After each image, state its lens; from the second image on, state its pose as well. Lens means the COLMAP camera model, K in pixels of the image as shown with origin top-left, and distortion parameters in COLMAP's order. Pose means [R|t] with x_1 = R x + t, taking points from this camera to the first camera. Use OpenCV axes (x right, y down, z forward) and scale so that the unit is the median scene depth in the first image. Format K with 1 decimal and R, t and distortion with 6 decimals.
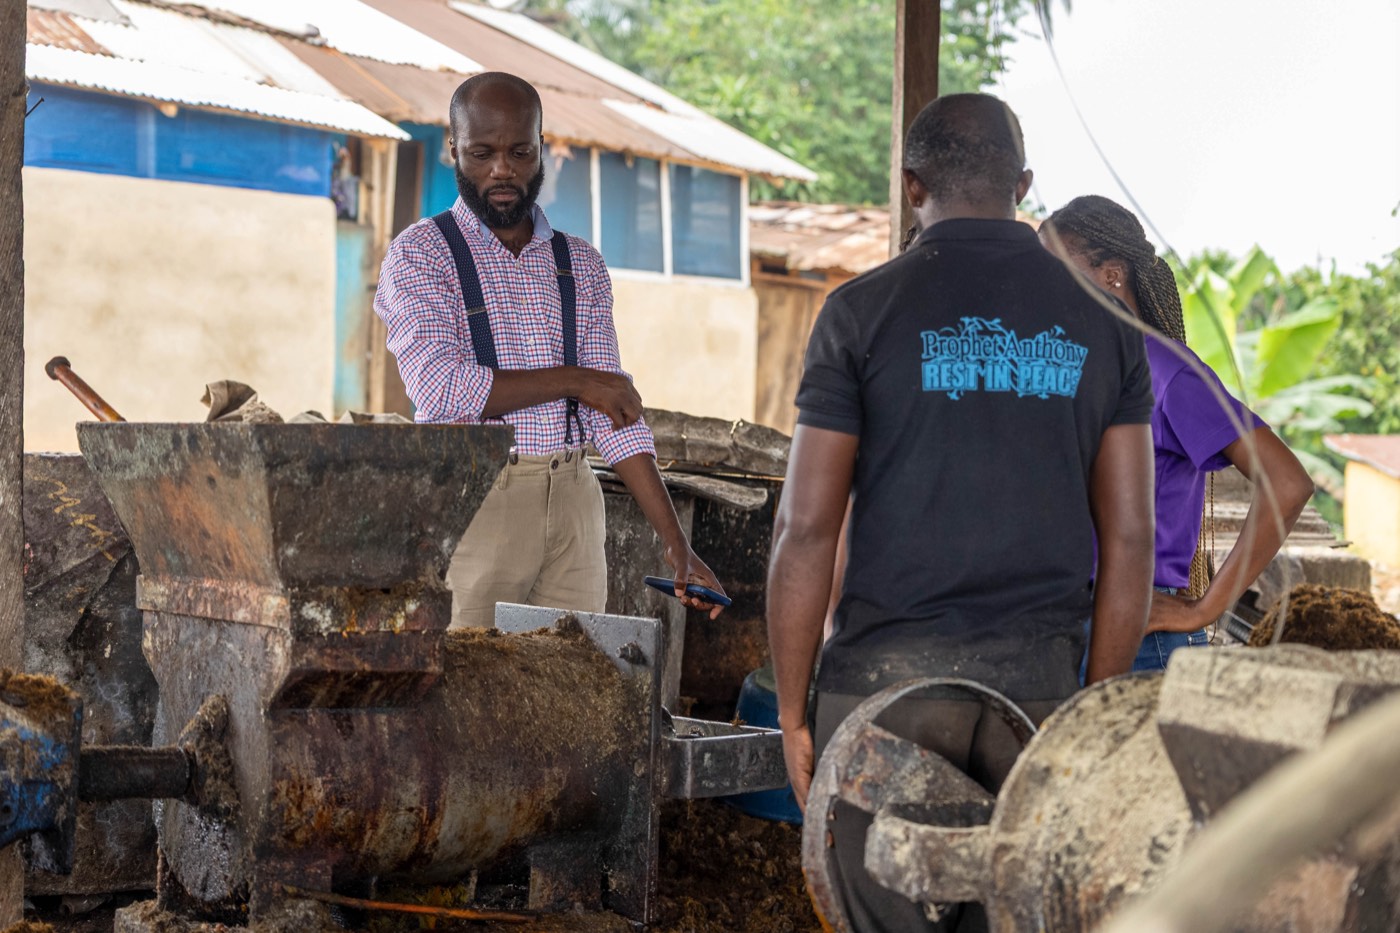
lens RADIAL K [[2941.6, 0, 548.5], [0, 2941.6, 467.0], [0, 0, 1]] dist [0.076527, 0.037674]
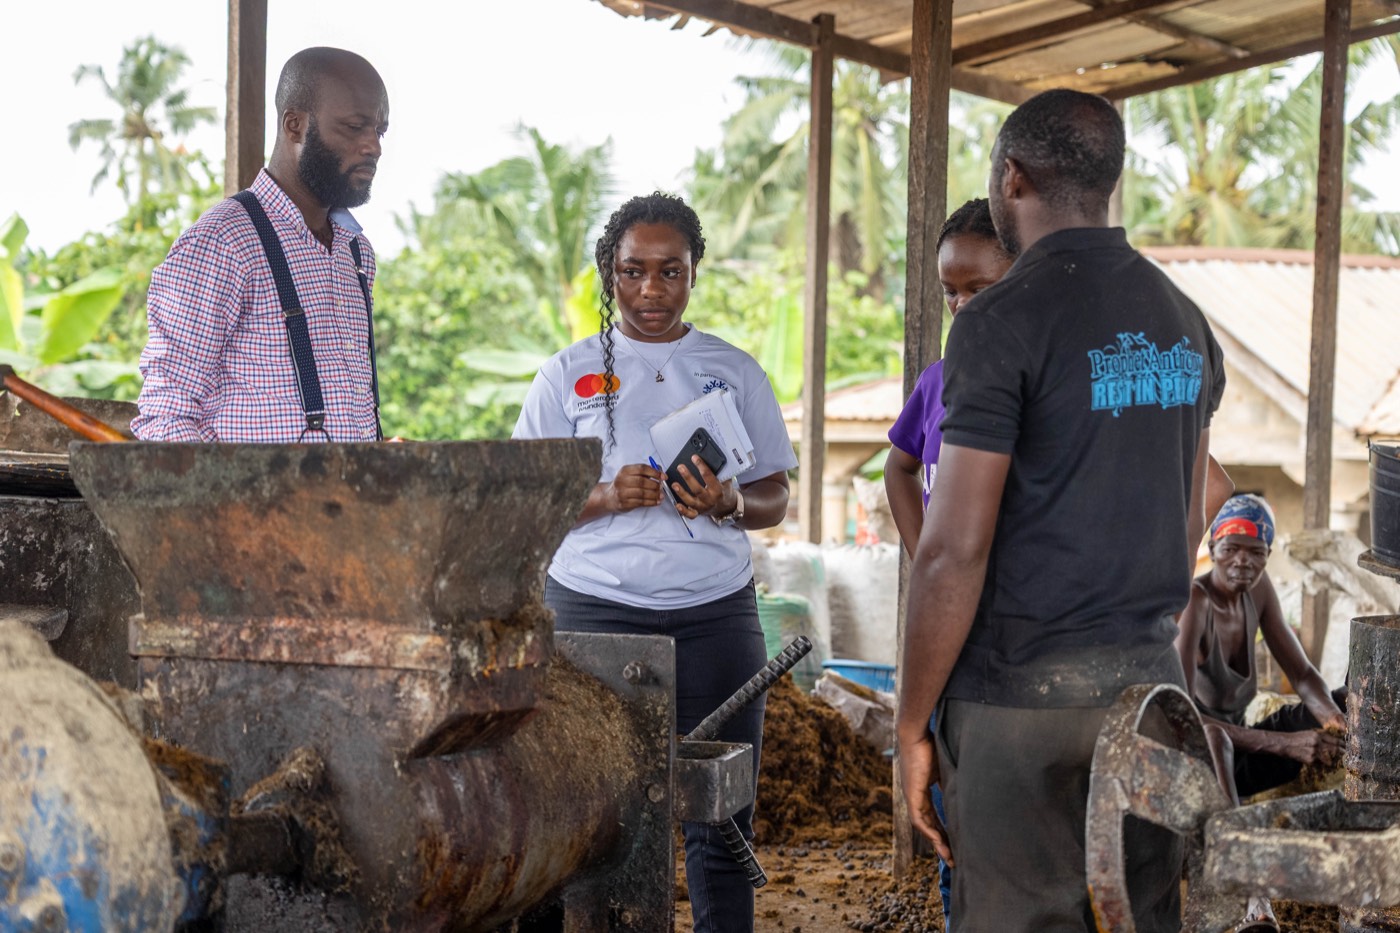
lens RADIAL K [[2906.1, 0, 699.1], [0, 2906.1, 401.4], [0, 0, 1]] dist [0.052312, 0.349241]
pose [[0.864270, -0.009739, 0.502934, -0.460369], [0.014106, 0.999889, -0.004879, -0.021641], [-0.502831, 0.011311, 0.864311, 0.186854]]
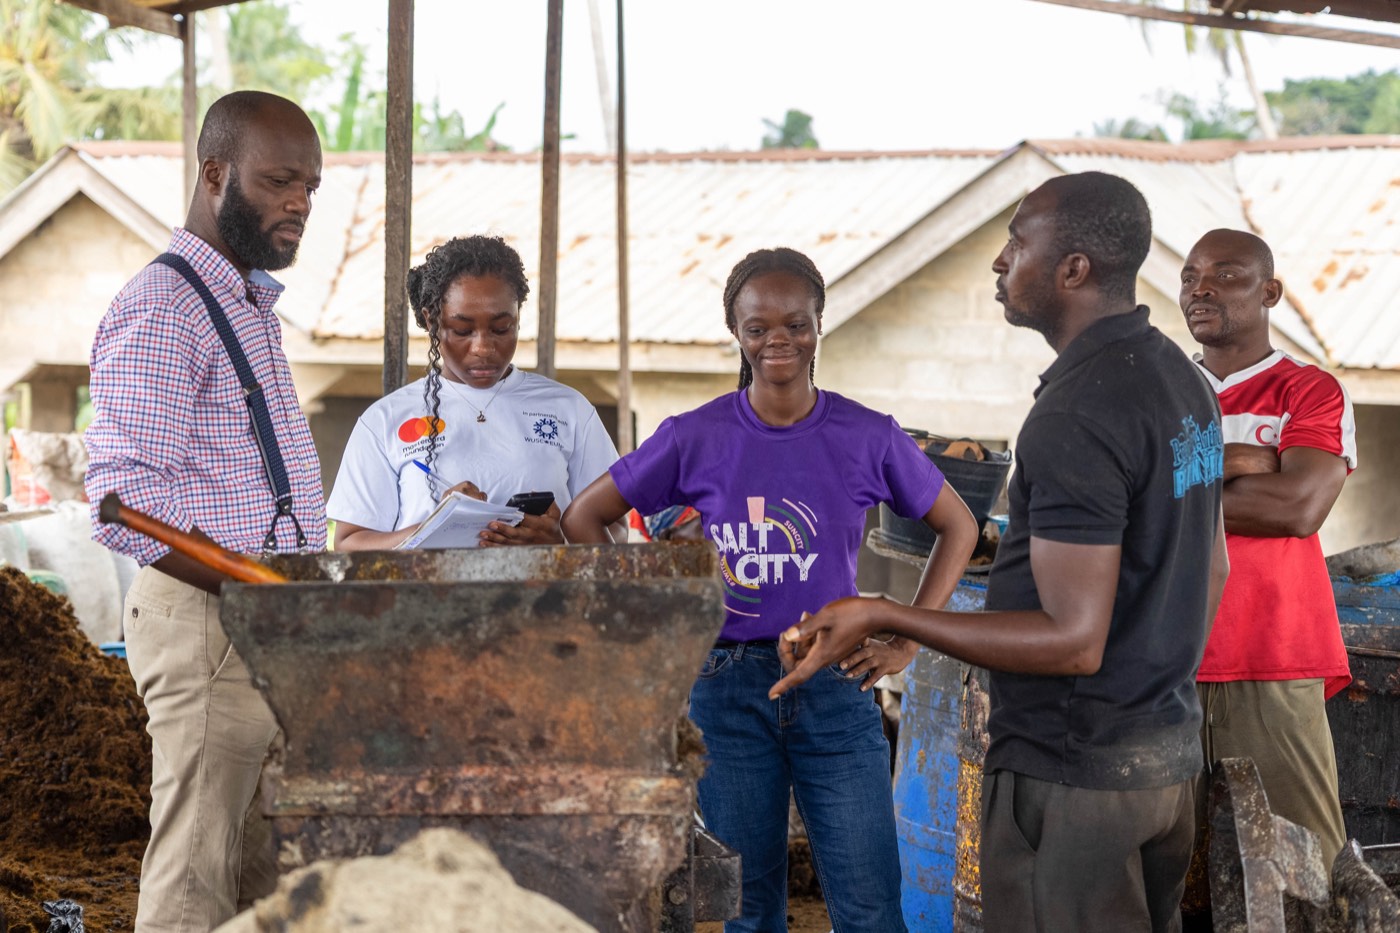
lens RADIAL K [[2906.1, 0, 699.1], [0, 2906.1, 401.4], [0, 0, 1]] dist [0.052312, 0.349241]
pose [[0.552108, -0.055465, 0.831926, -0.758753], [0.020878, 0.998392, 0.052707, -0.105033], [-0.833511, -0.011731, 0.552378, 0.527848]]
